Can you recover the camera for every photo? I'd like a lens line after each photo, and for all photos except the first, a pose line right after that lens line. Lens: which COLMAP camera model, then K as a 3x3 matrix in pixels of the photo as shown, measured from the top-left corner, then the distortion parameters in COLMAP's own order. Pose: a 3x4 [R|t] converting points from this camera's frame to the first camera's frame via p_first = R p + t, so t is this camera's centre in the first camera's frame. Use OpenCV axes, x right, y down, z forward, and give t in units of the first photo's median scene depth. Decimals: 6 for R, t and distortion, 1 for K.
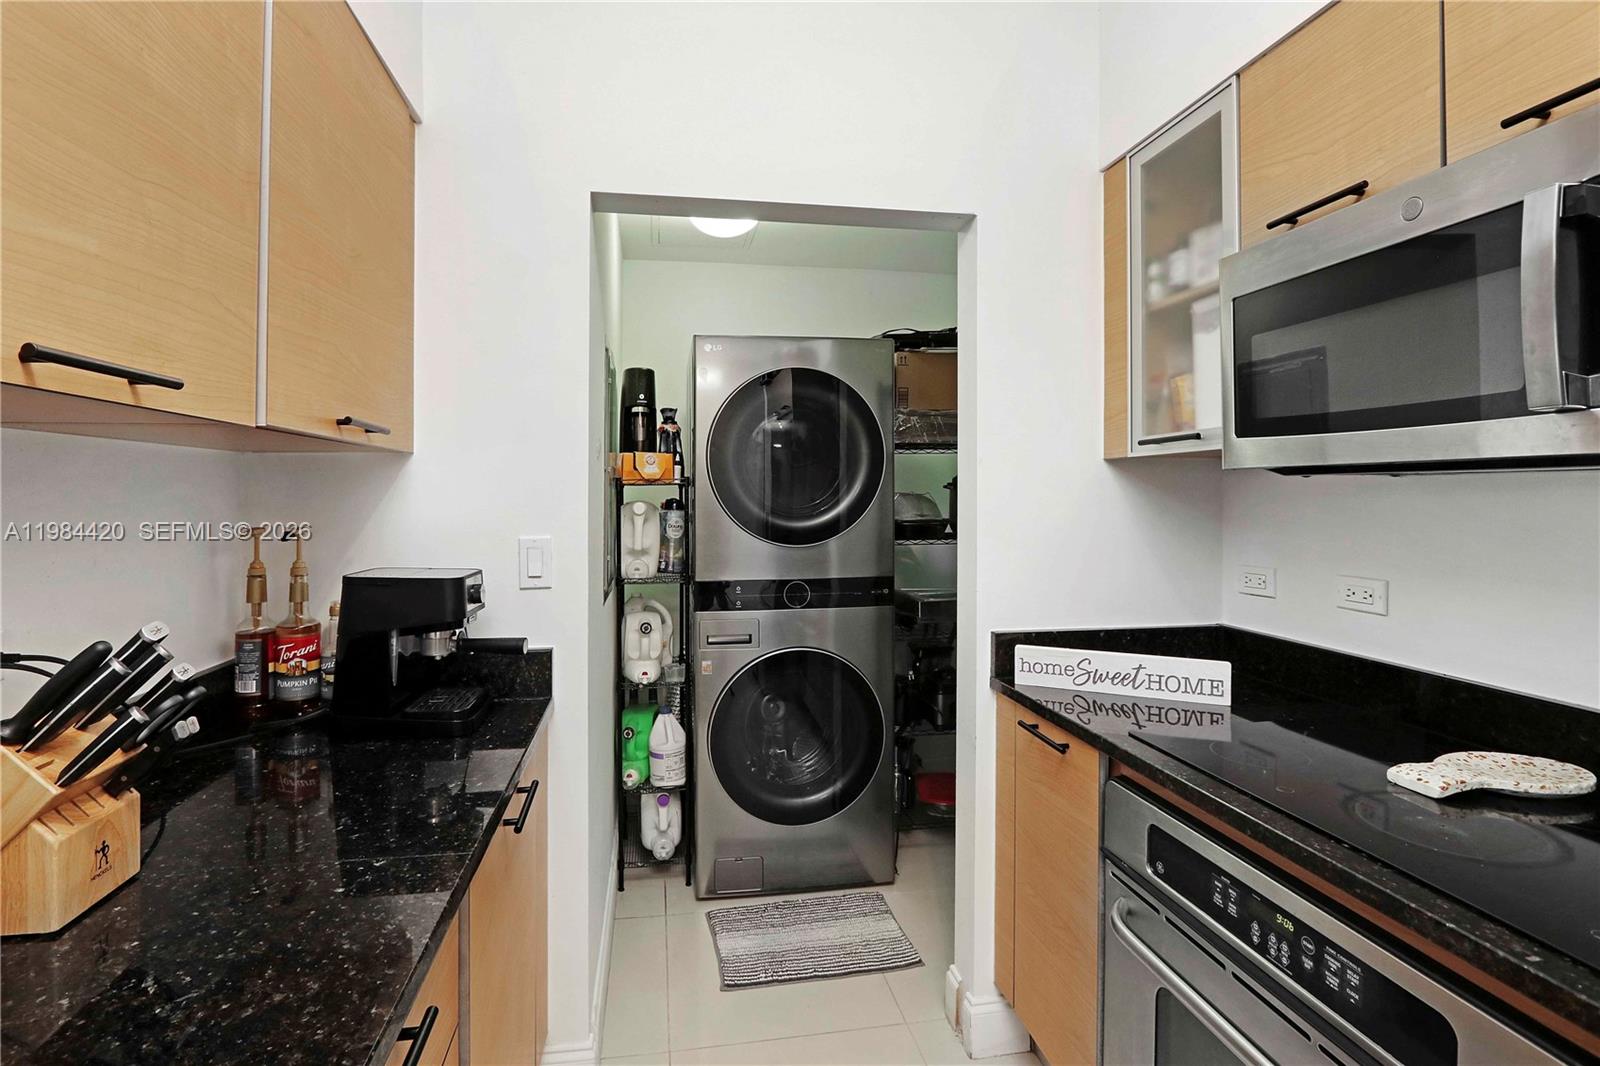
lens RADIAL K [[759.3, 0, 778.9], [0, 759.3, 496.4], [0, 0, 1]] dist [-0.026269, 0.000093]
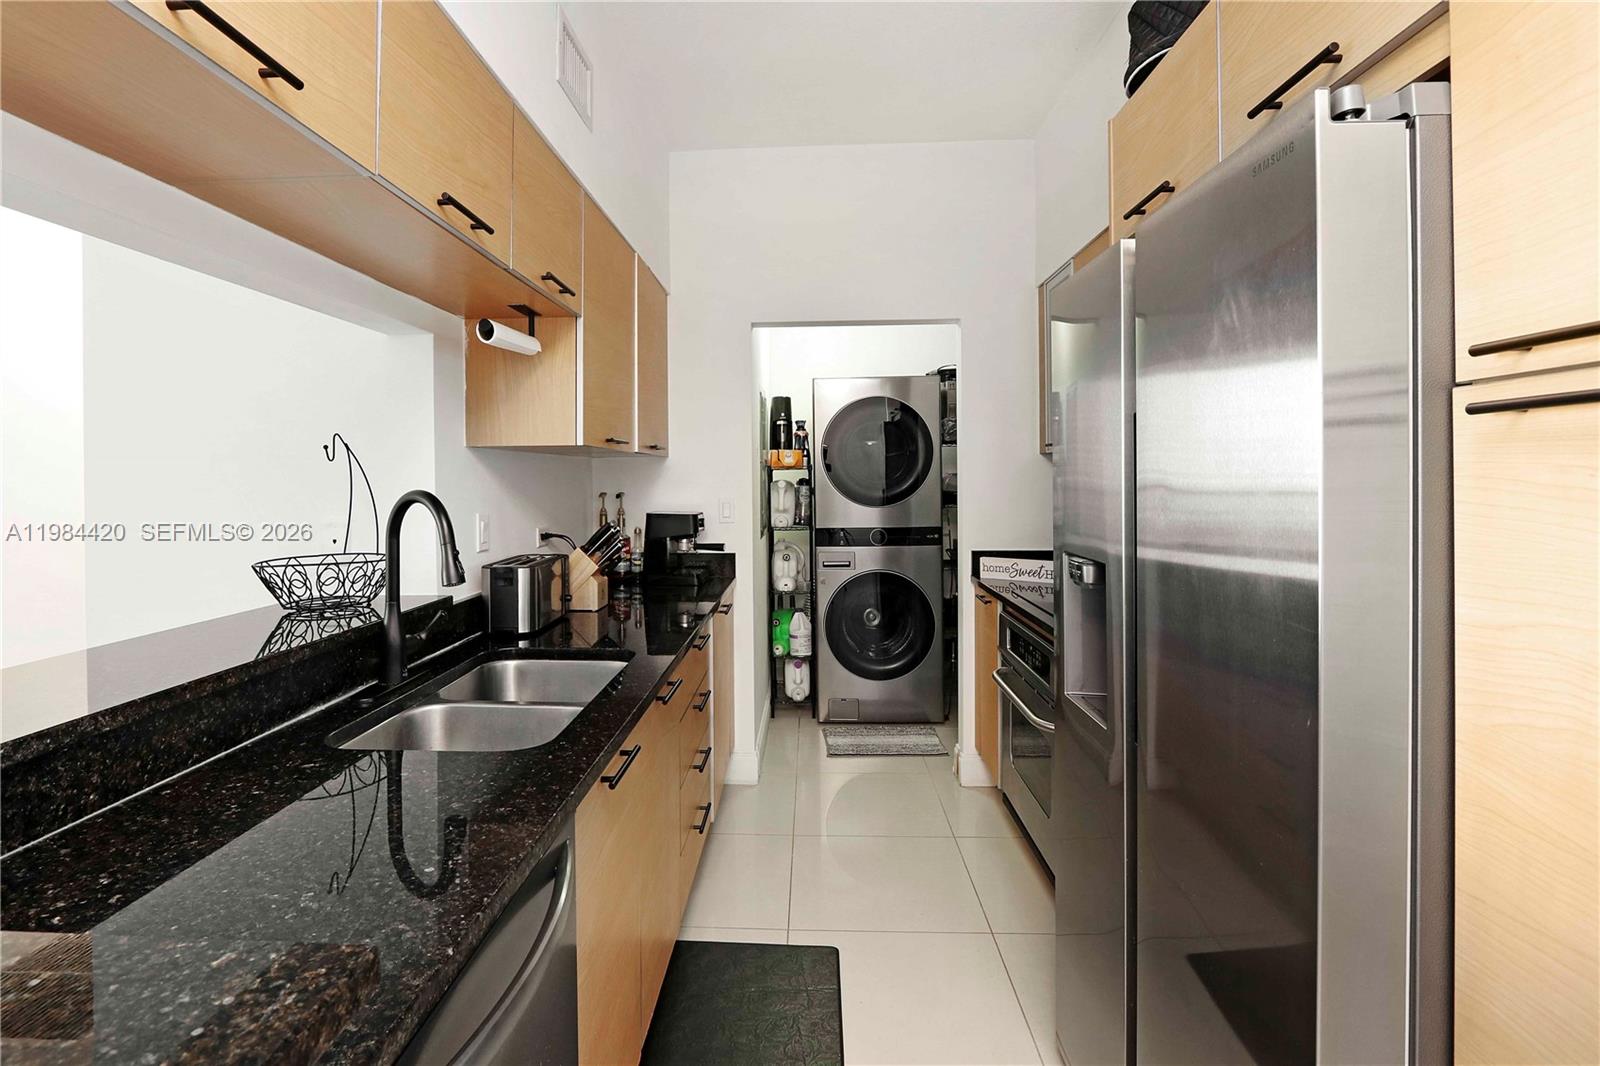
lens RADIAL K [[758.0, 0, 769.6], [0, 758.0, 480.5], [0, 0, 1]] dist [-0.006422, 0.000645]
pose [[0.976045, -0.009039, -0.217379, 0.145417], [0.010265, 0.999937, 0.004511, 0.000149], [0.217325, -0.006634, 0.976077, -0.598813]]
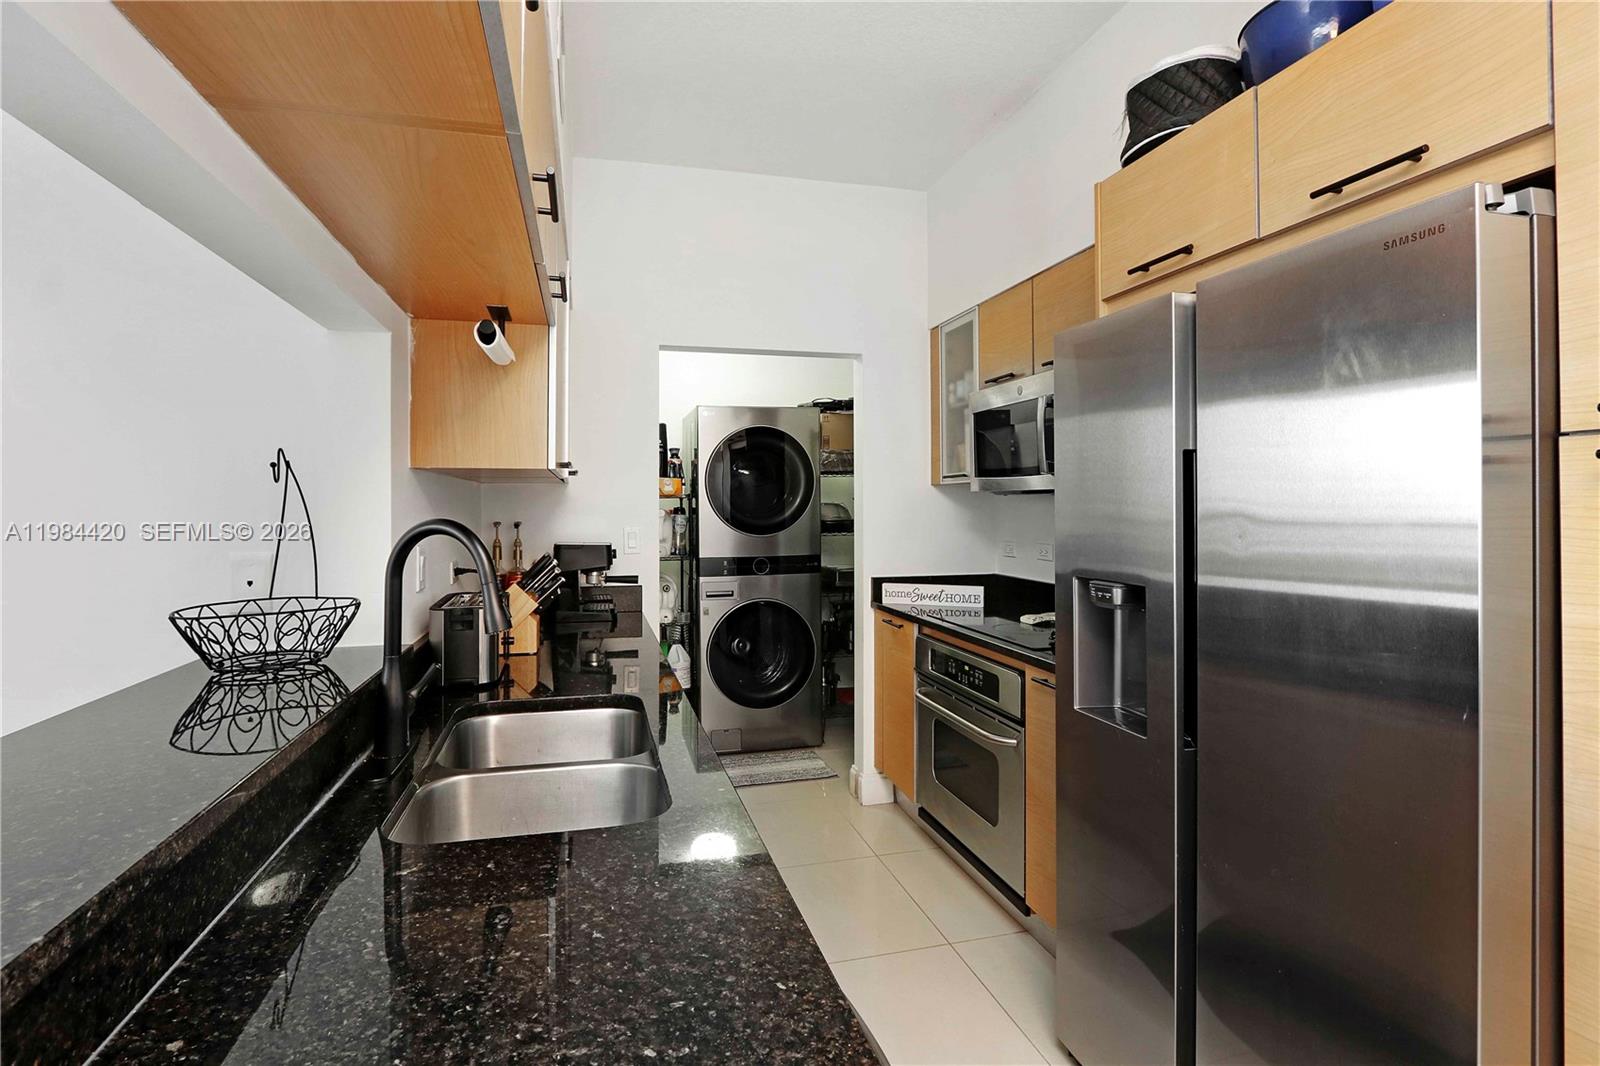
lens RADIAL K [[749.8, 0, 771.3], [0, 749.8, 499.6], [0, 0, 1]] dist [-0.011758, 0.000656]
pose [[0.997019, -0.003835, 0.077057, -0.074667], [0.004383, 0.999966, -0.006941, -0.000609], [-0.077028, 0.007258, 0.997002, -0.580307]]
